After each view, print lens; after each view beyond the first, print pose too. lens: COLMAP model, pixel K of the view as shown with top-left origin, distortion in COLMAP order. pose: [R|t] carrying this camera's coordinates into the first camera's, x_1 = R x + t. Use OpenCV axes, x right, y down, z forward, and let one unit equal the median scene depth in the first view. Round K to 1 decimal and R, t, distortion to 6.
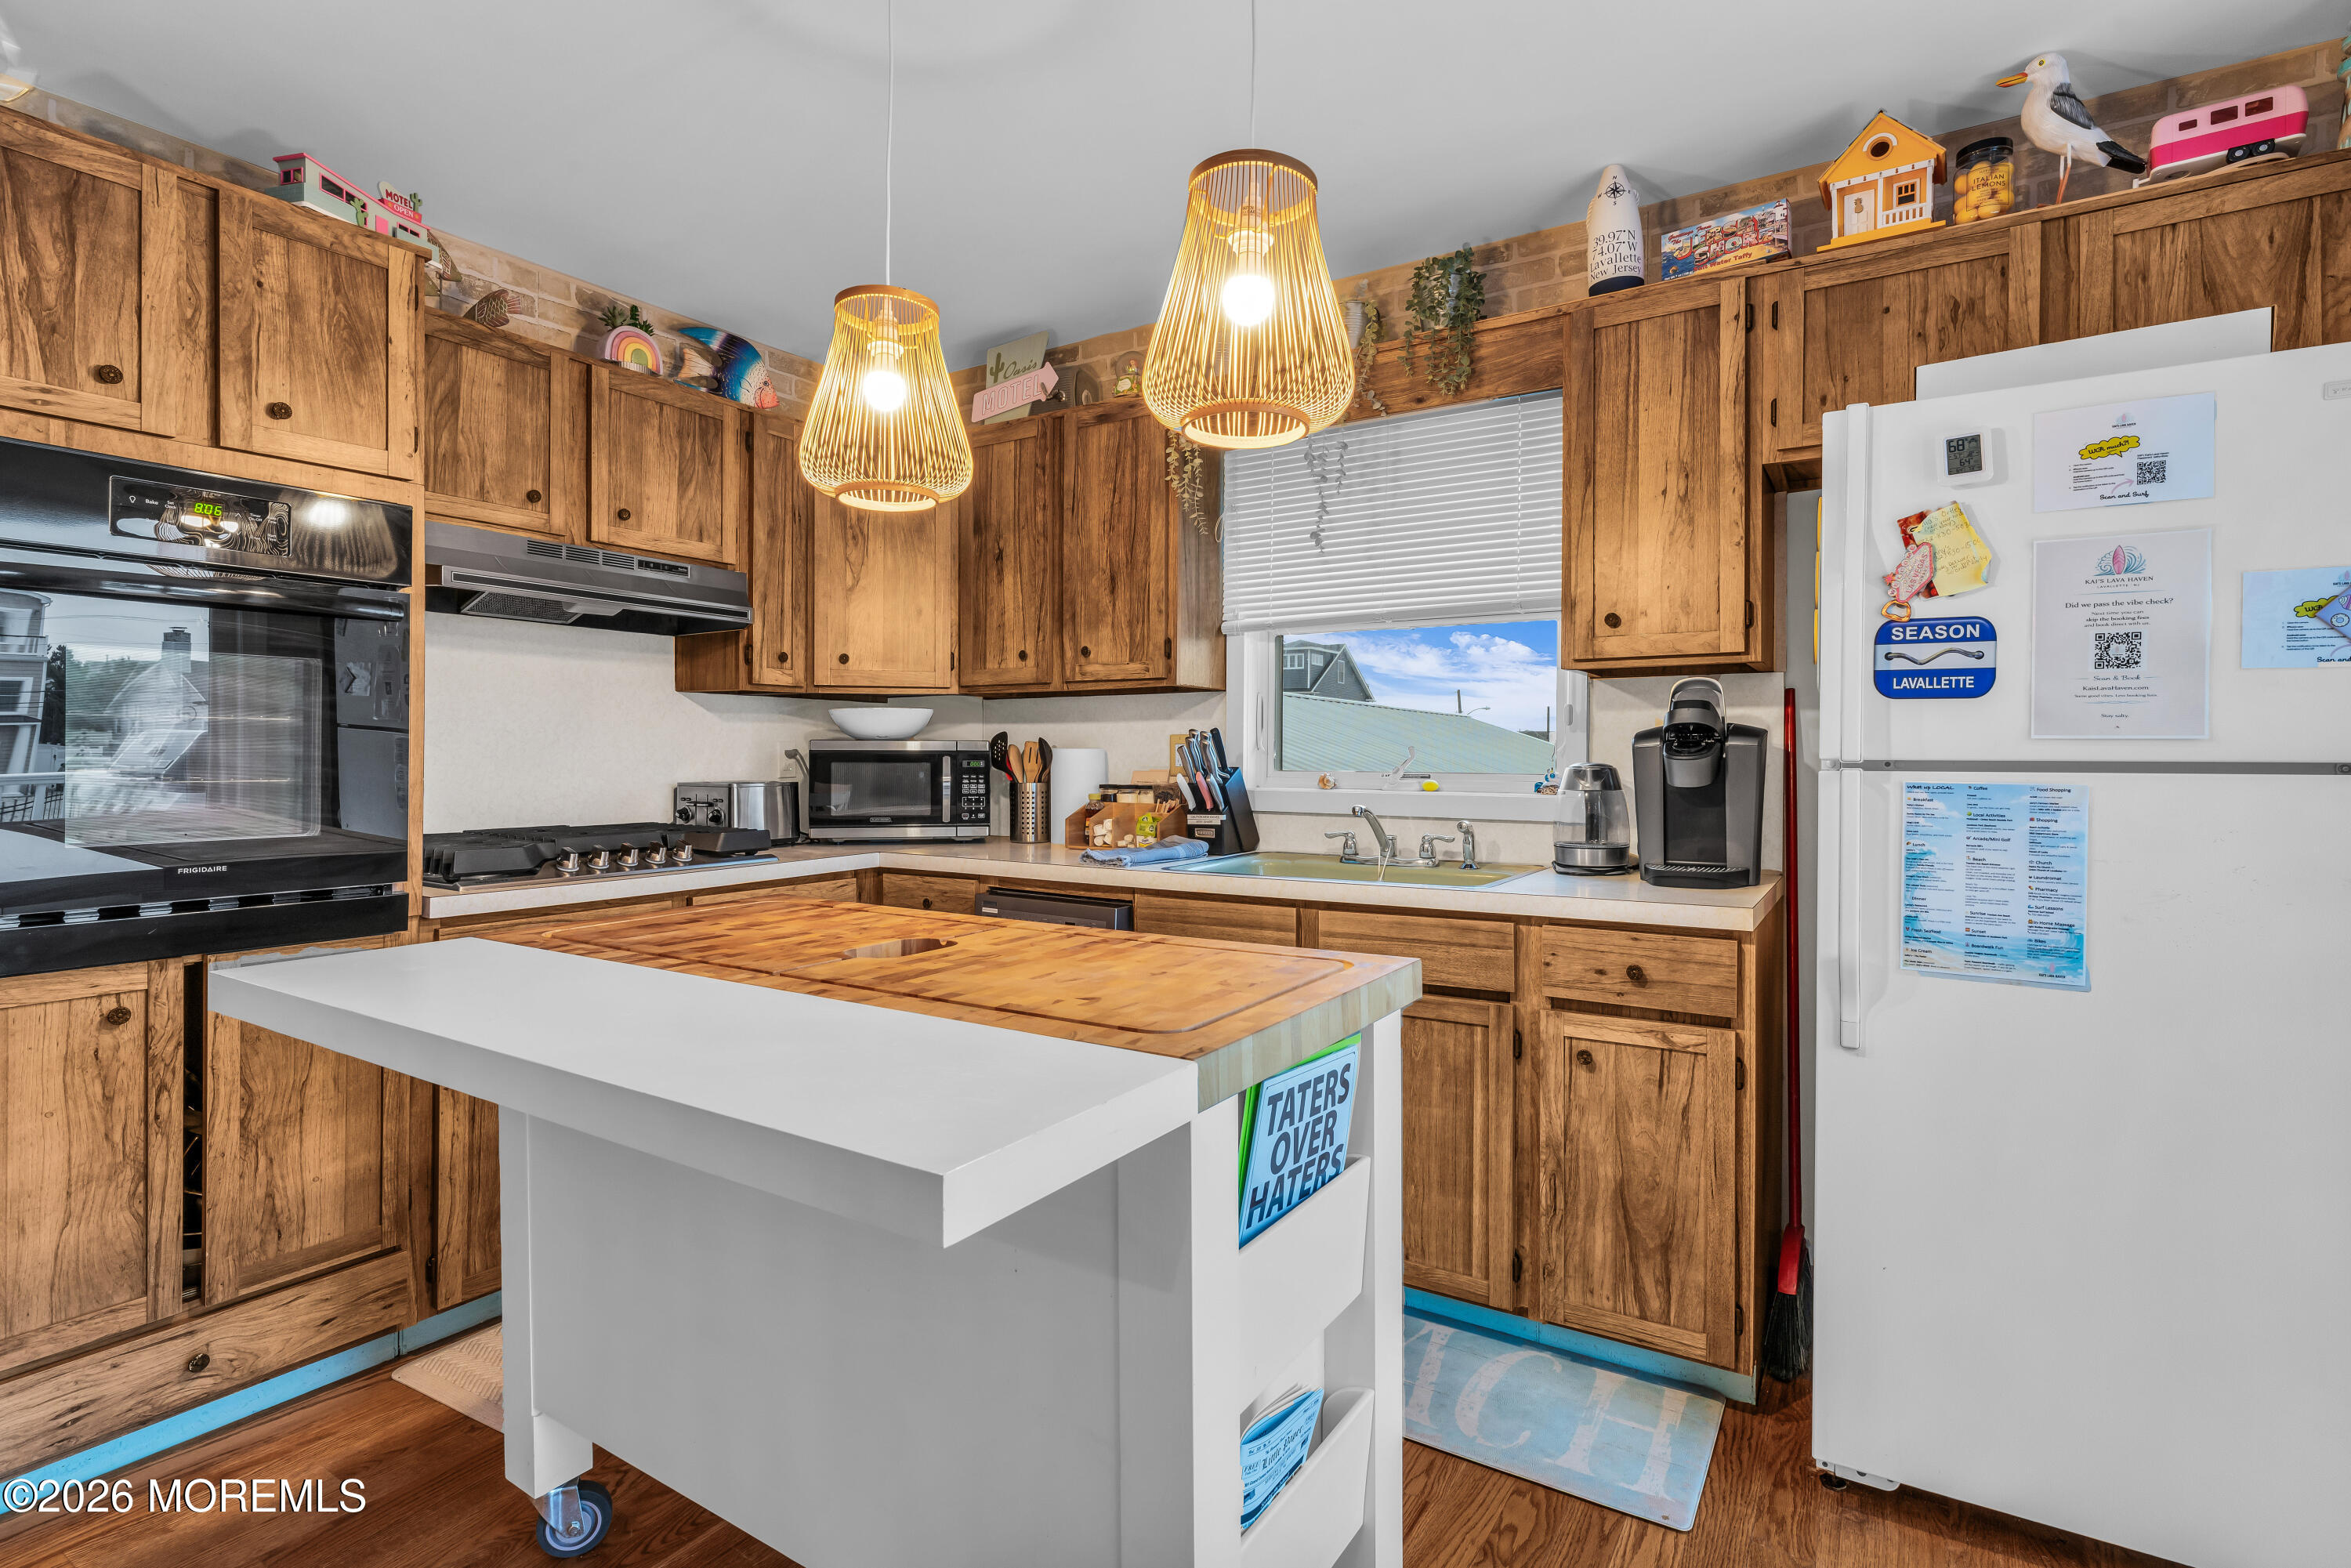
lens RADIAL K [[1131.4, 0, 1160.7], [0, 1131.4, 757.7], [0, 0, 1]] dist [0.002312, -0.000602]
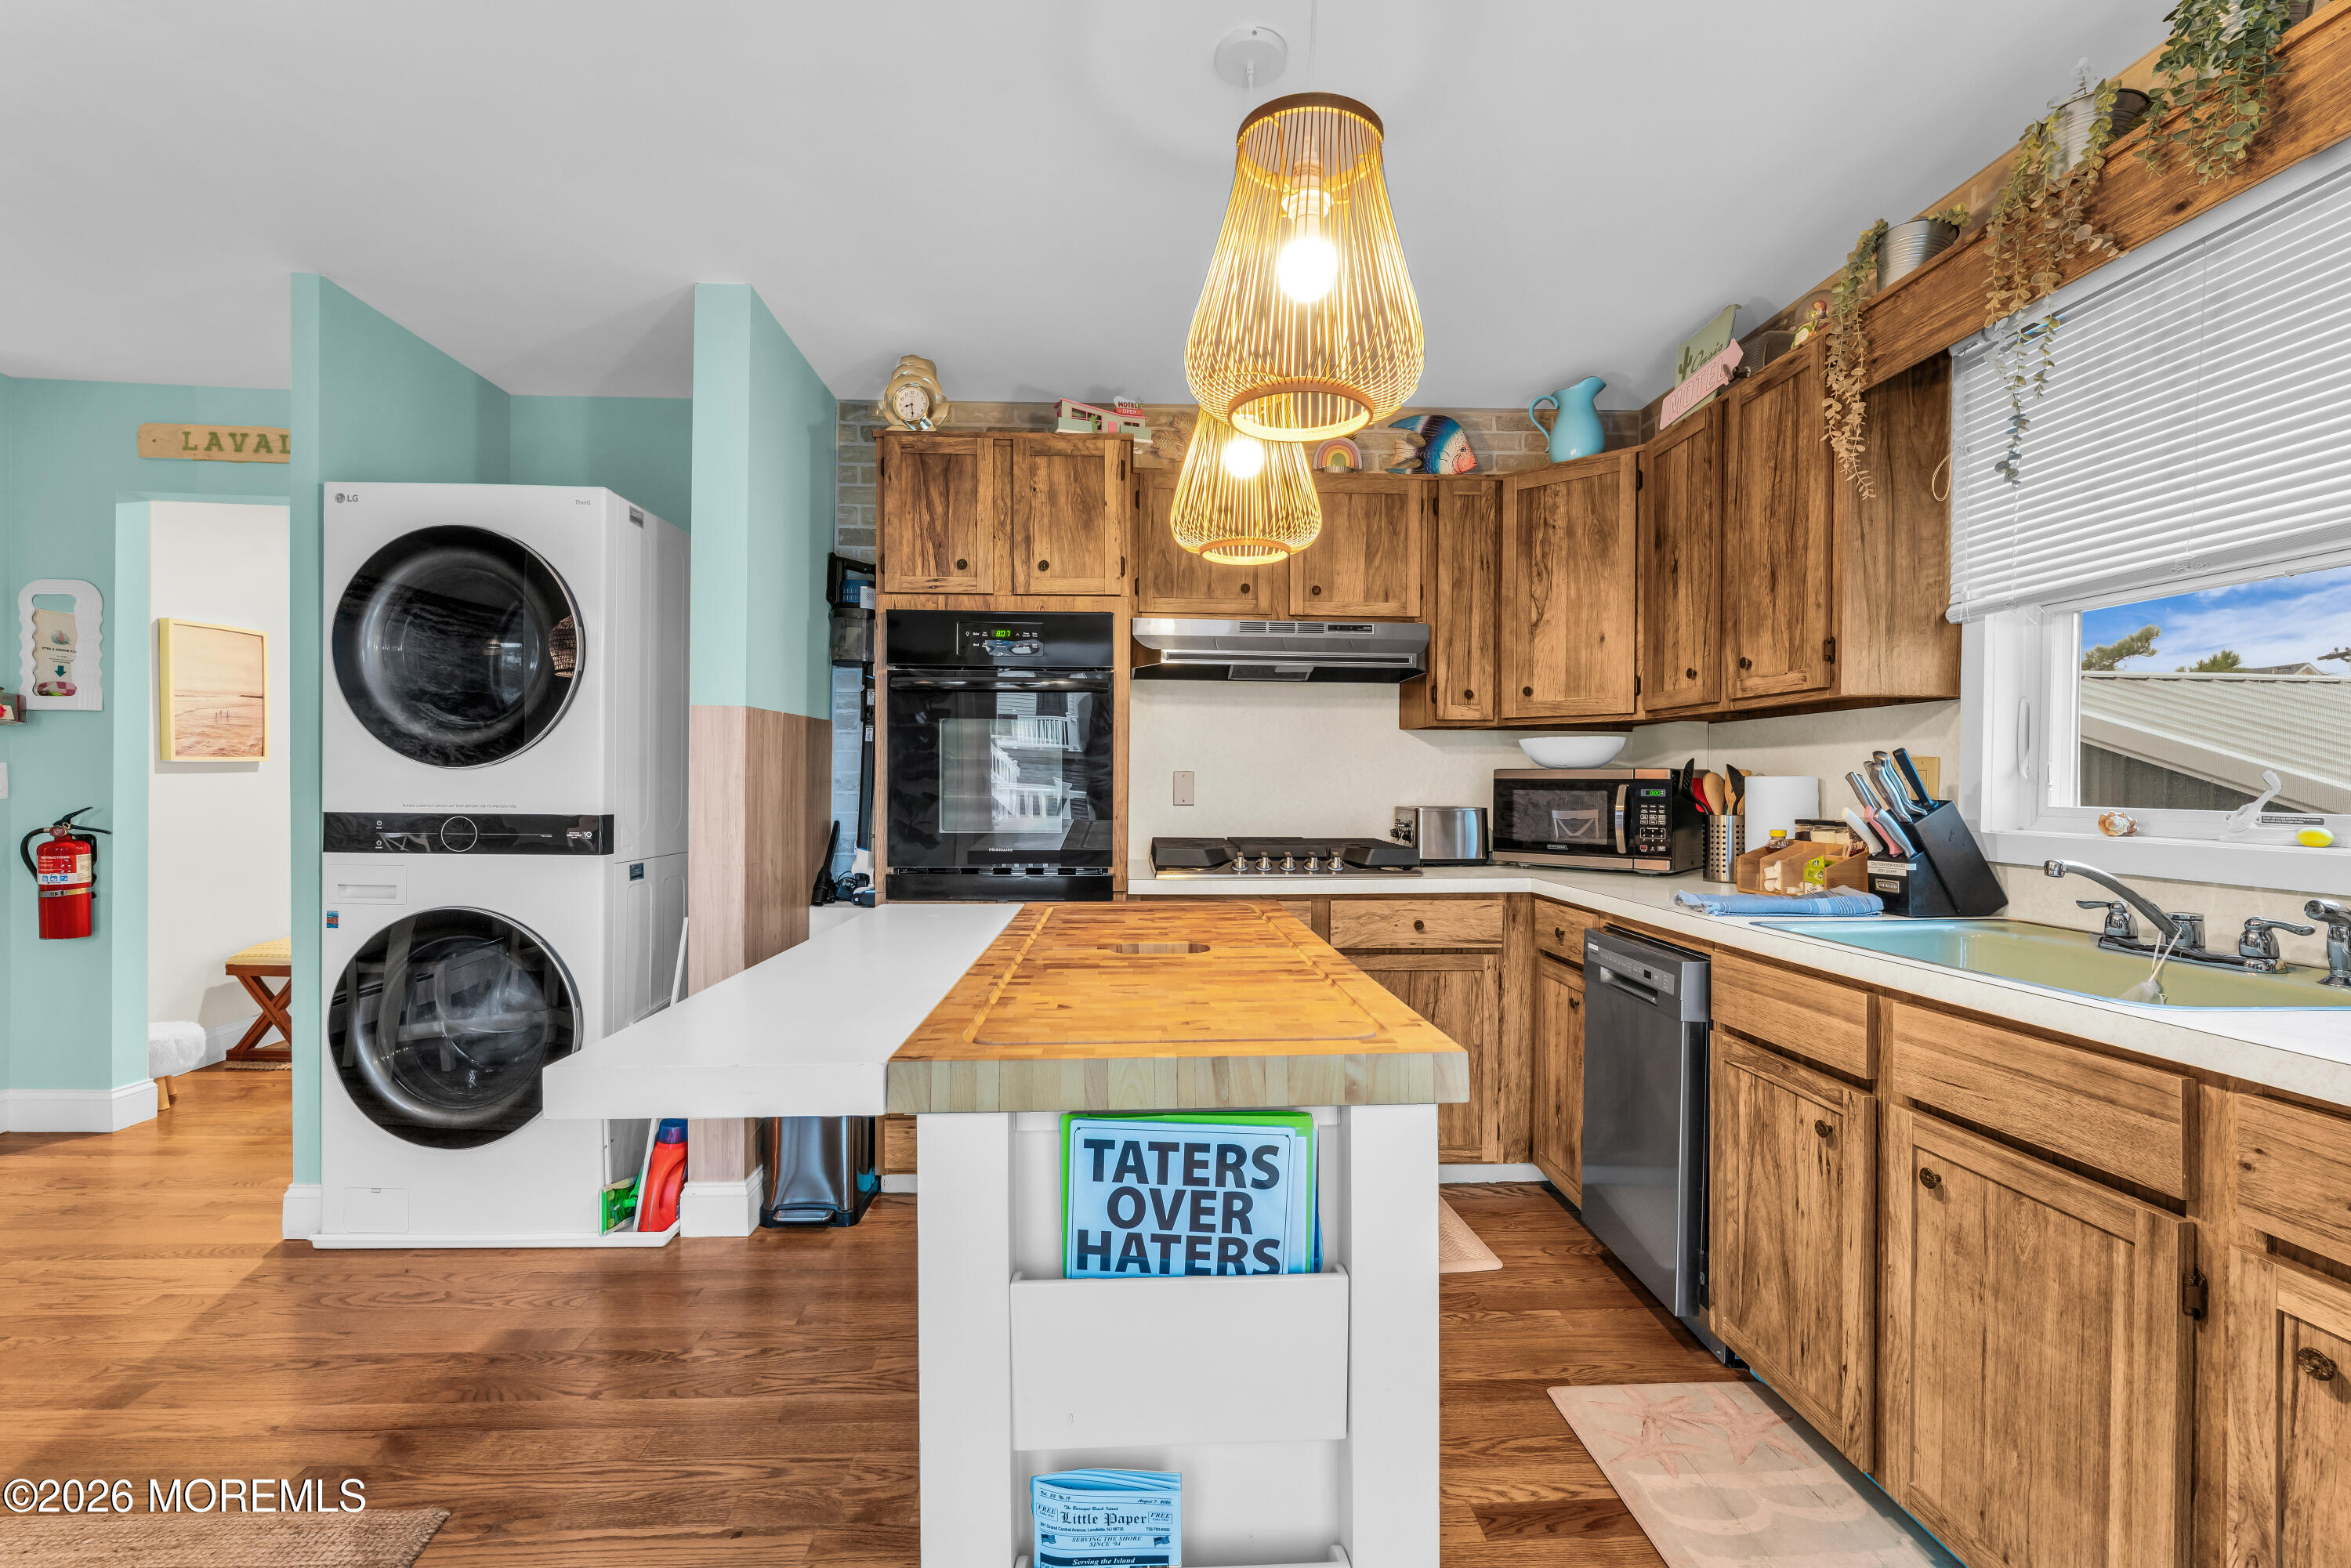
lens RADIAL K [[999.5, 0, 1175.5], [0, 999.5, 784.0], [0, 0, 1]] dist [-0.000309, -0.000131]
pose [[0.586301, 0.002600, -0.810089, 0.313647], [-0.005666, 0.999984, -0.000892, 0.000945], [0.810074, 0.005113, 0.586306, 0.217728]]
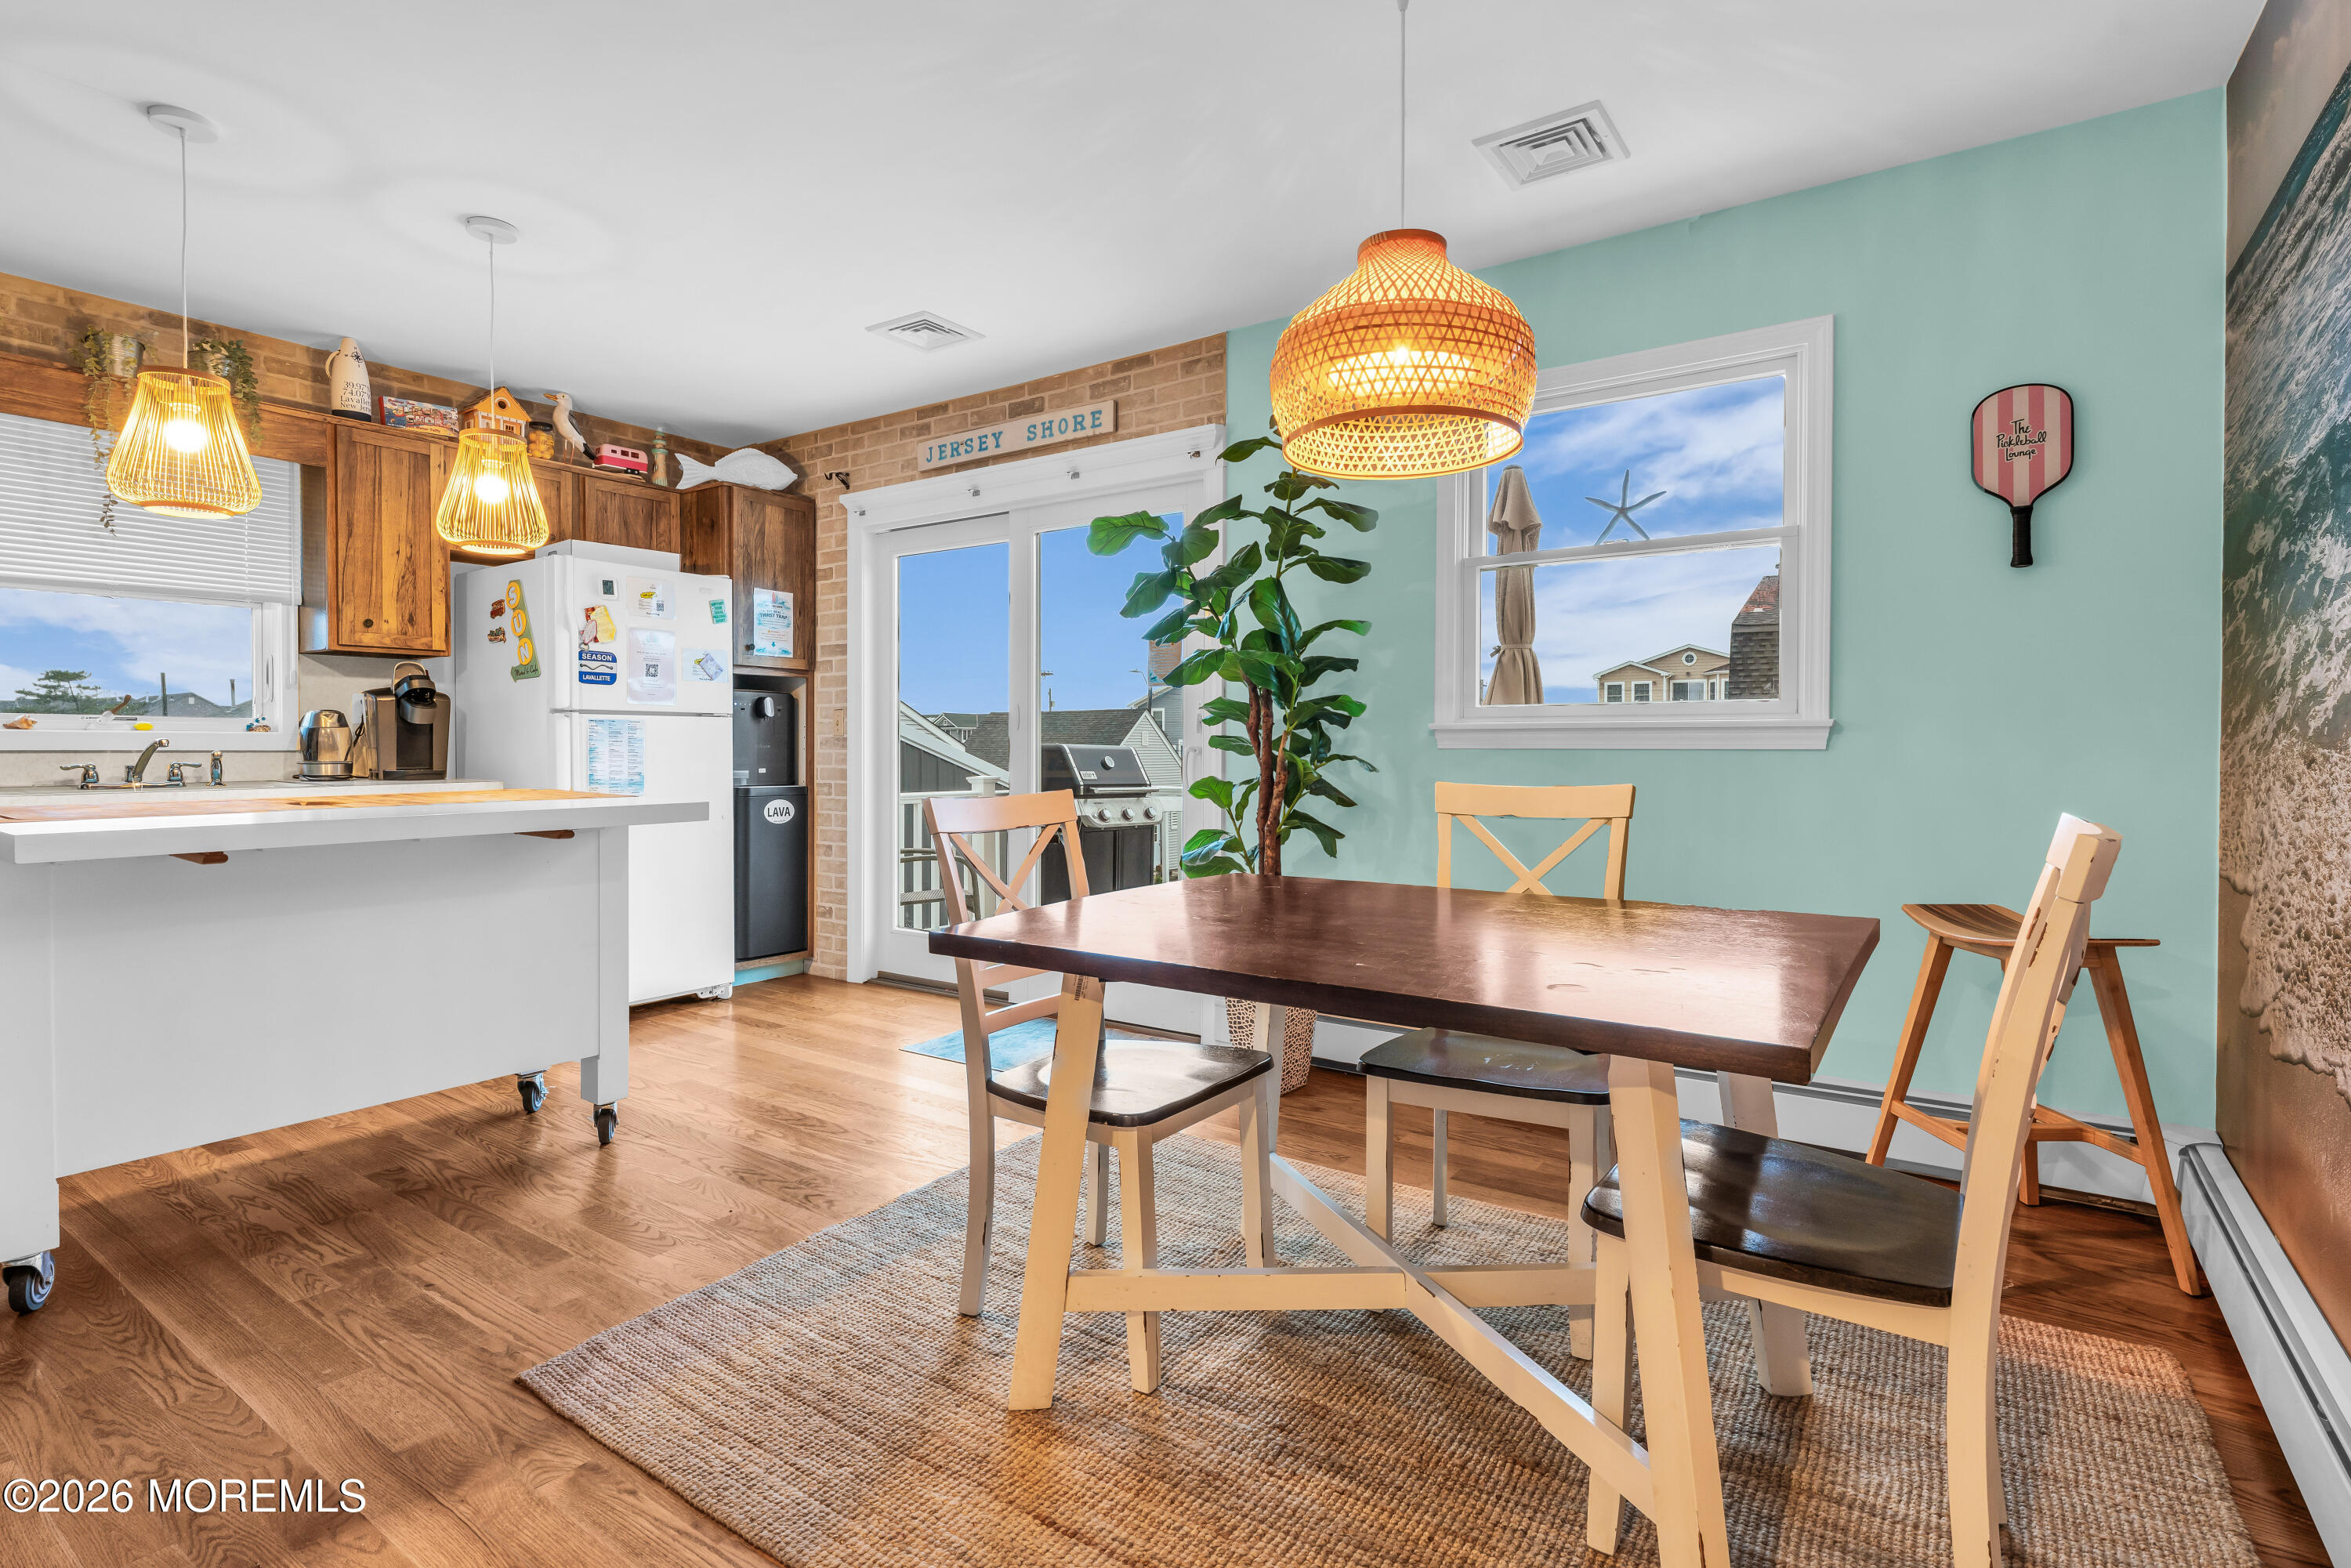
lens RADIAL K [[1131.4, 0, 1160.7], [0, 1131.4, 757.7], [0, 0, 1]] dist [0.002312, -0.000602]
pose [[0.035469, -0.020726, 0.999156, -0.983815], [-0.001521, 0.999783, 0.020793, 0.030491], [-0.999370, -0.002257, 0.035430, -0.171567]]
